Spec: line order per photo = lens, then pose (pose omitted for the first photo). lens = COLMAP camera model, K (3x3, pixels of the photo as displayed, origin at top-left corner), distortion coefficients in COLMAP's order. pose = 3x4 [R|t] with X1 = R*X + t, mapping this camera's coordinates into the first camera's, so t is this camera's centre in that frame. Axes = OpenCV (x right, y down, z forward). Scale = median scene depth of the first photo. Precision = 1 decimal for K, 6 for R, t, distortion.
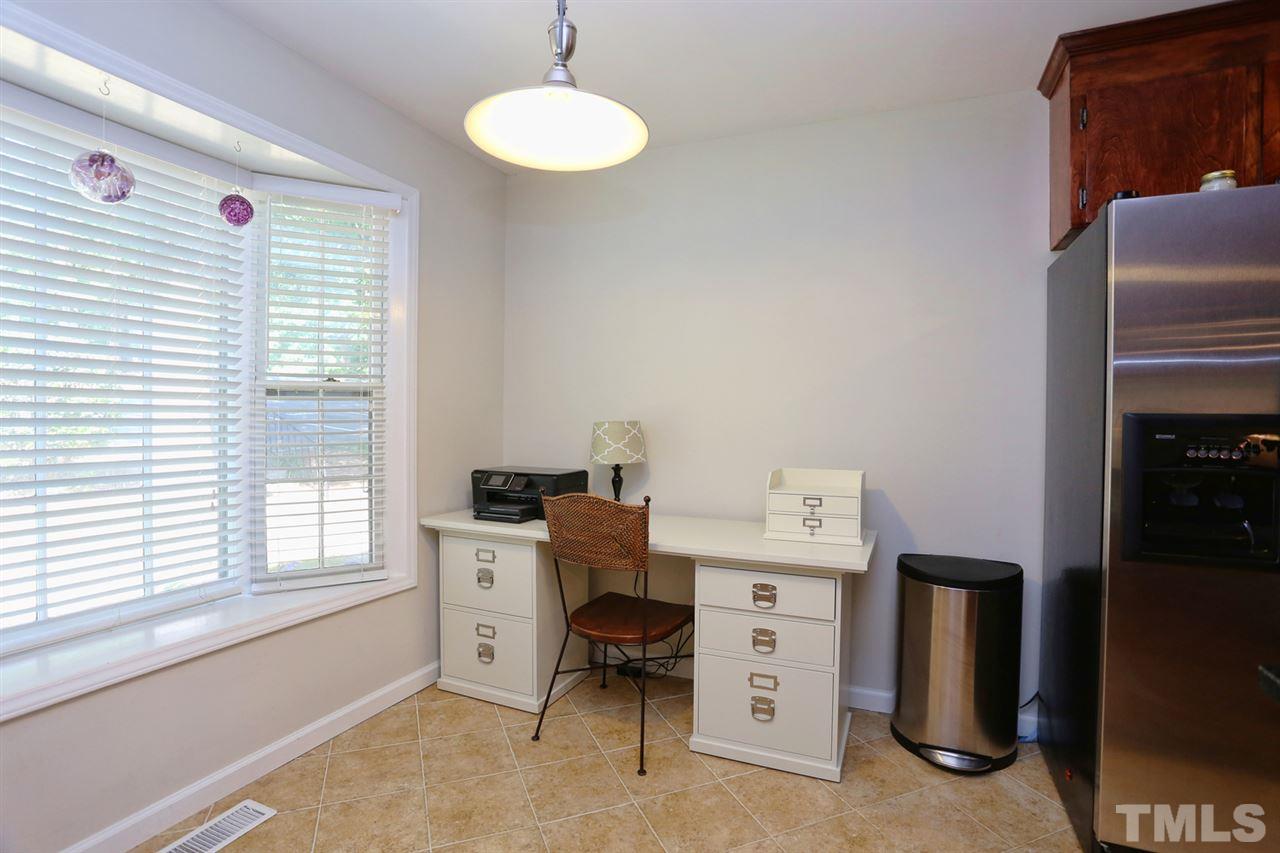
lens RADIAL K [[613.6, 0, 641.9], [0, 613.6, 420.1], [0, 0, 1]] dist [-0.063595, 0.028082]
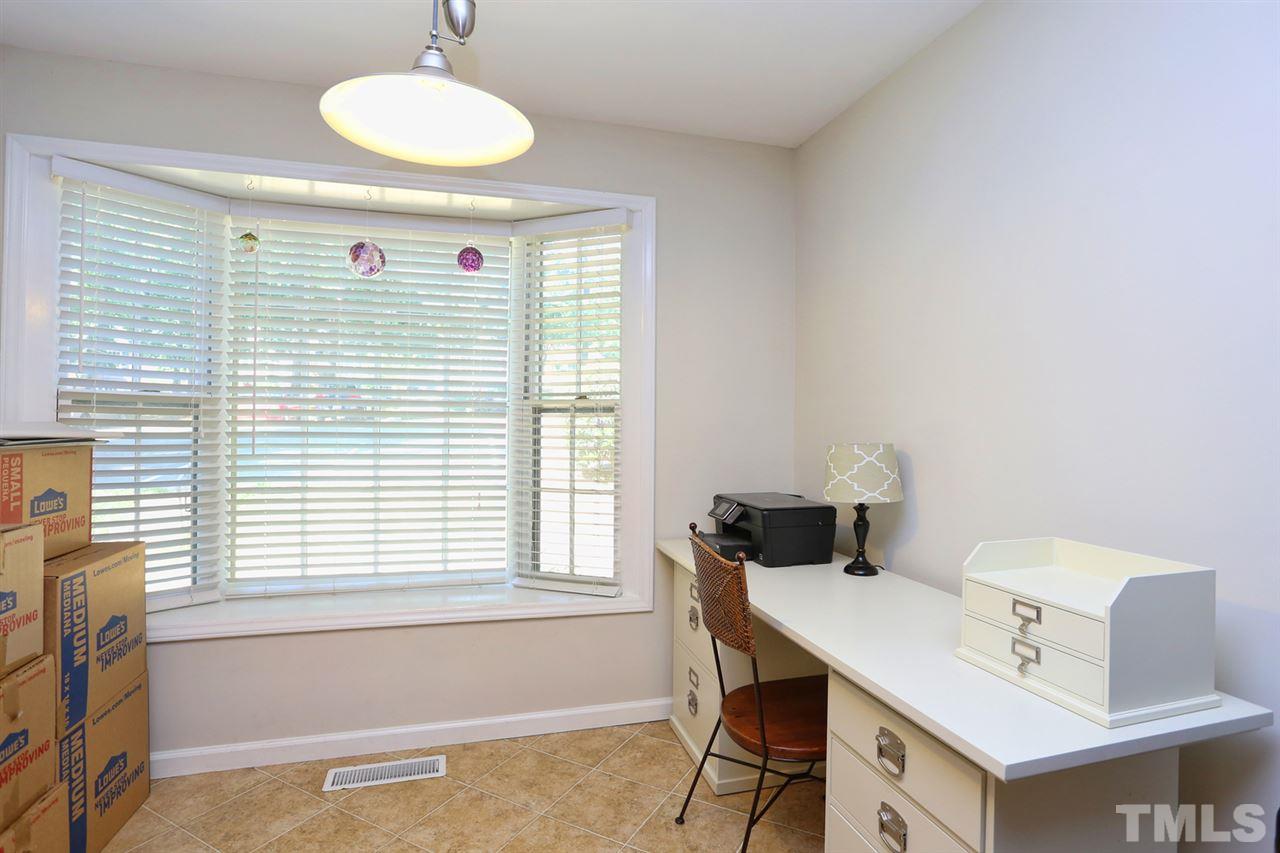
lens RADIAL K [[652.2, 0, 639.2], [0, 652.2, 417.3], [0, 0, 1]] dist [-0.070546, 0.039918]
pose [[0.648075, -0.002584, -0.761572, 0.449313], [-0.009287, 0.999893, -0.011296, -0.021952], [0.761520, 0.014393, 0.647981, 0.362764]]
